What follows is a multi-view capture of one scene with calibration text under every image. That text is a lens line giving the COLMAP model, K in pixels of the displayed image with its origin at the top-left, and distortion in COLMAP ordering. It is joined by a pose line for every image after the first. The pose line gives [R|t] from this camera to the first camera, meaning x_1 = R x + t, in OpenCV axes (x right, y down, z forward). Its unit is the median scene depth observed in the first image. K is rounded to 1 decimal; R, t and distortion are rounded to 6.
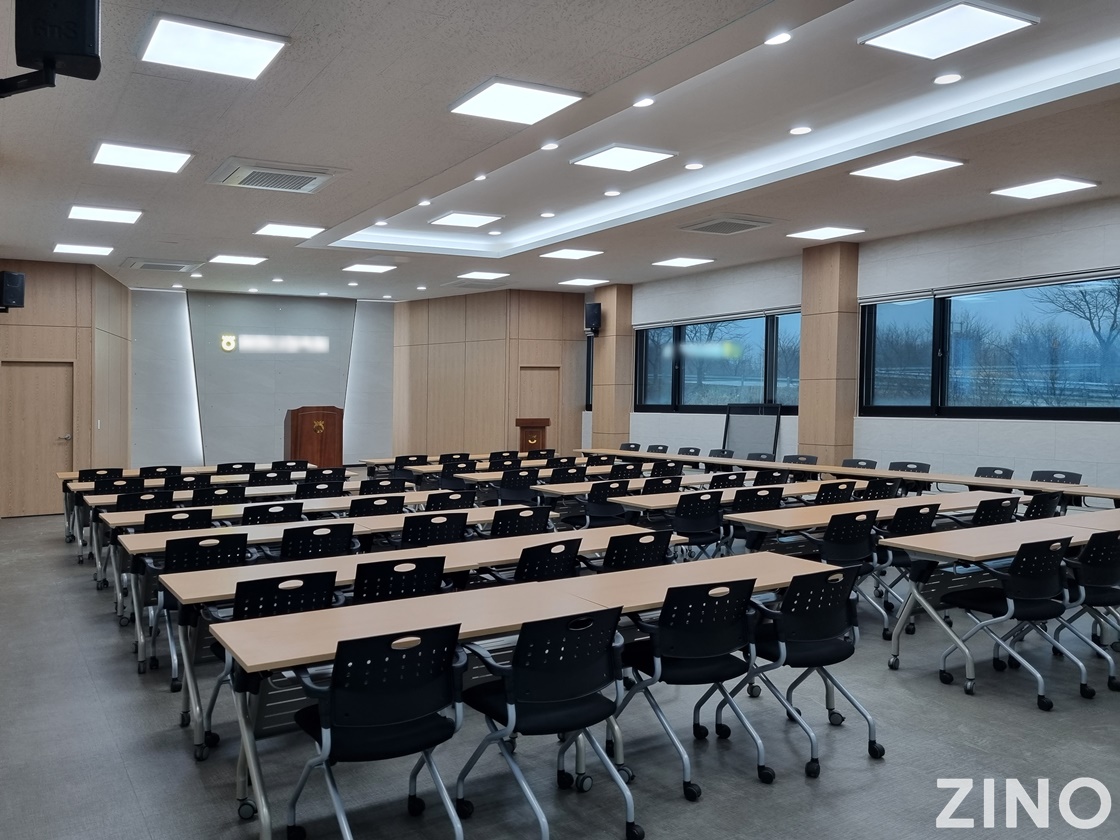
lens RADIAL K [[902.9, 0, 555.5], [0, 902.9, 393.5], [0, 0, 1]] dist [0.044224, -0.002895]
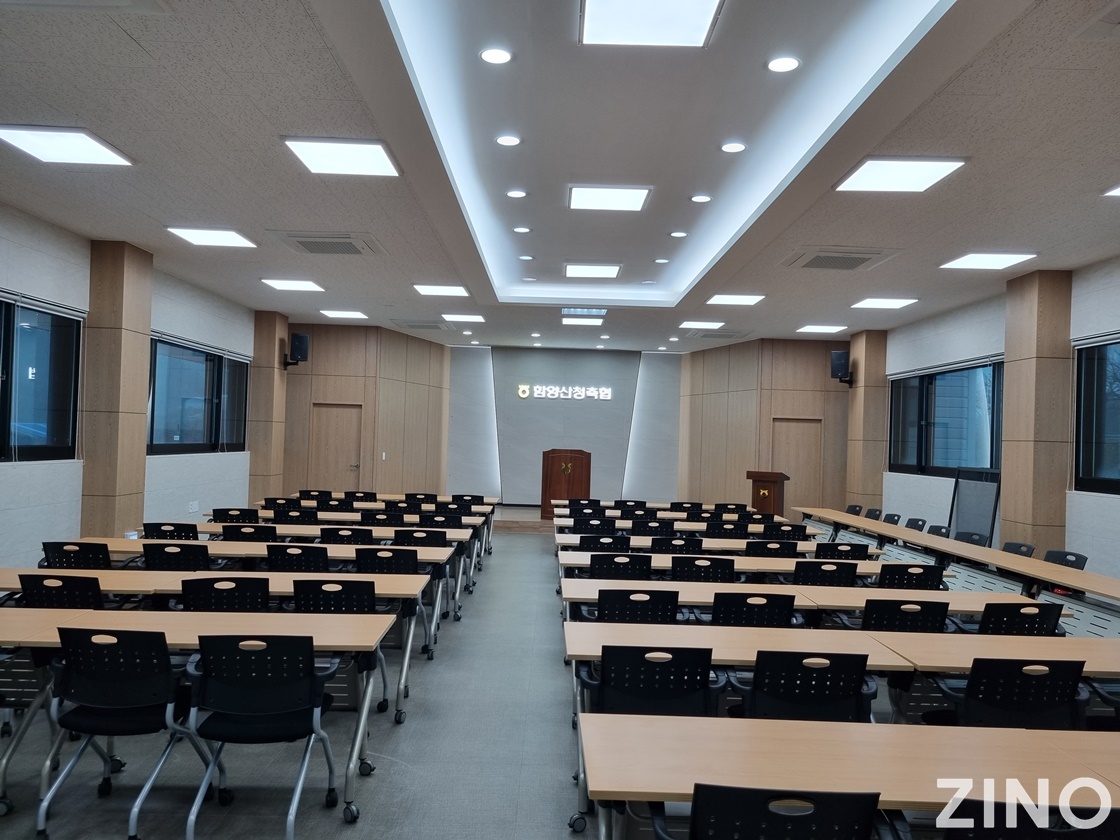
lens RADIAL K [[861.1, 0, 560.0], [0, 861.1, 420.0], [0, 0, 1]] dist [0.053476, -0.002895]
pose [[0.870617, 0.026090, -0.491270, 0.239849], [-0.038912, 0.999116, -0.015899, -0.004515], [0.490421, 0.032958, 0.870862, 0.091182]]
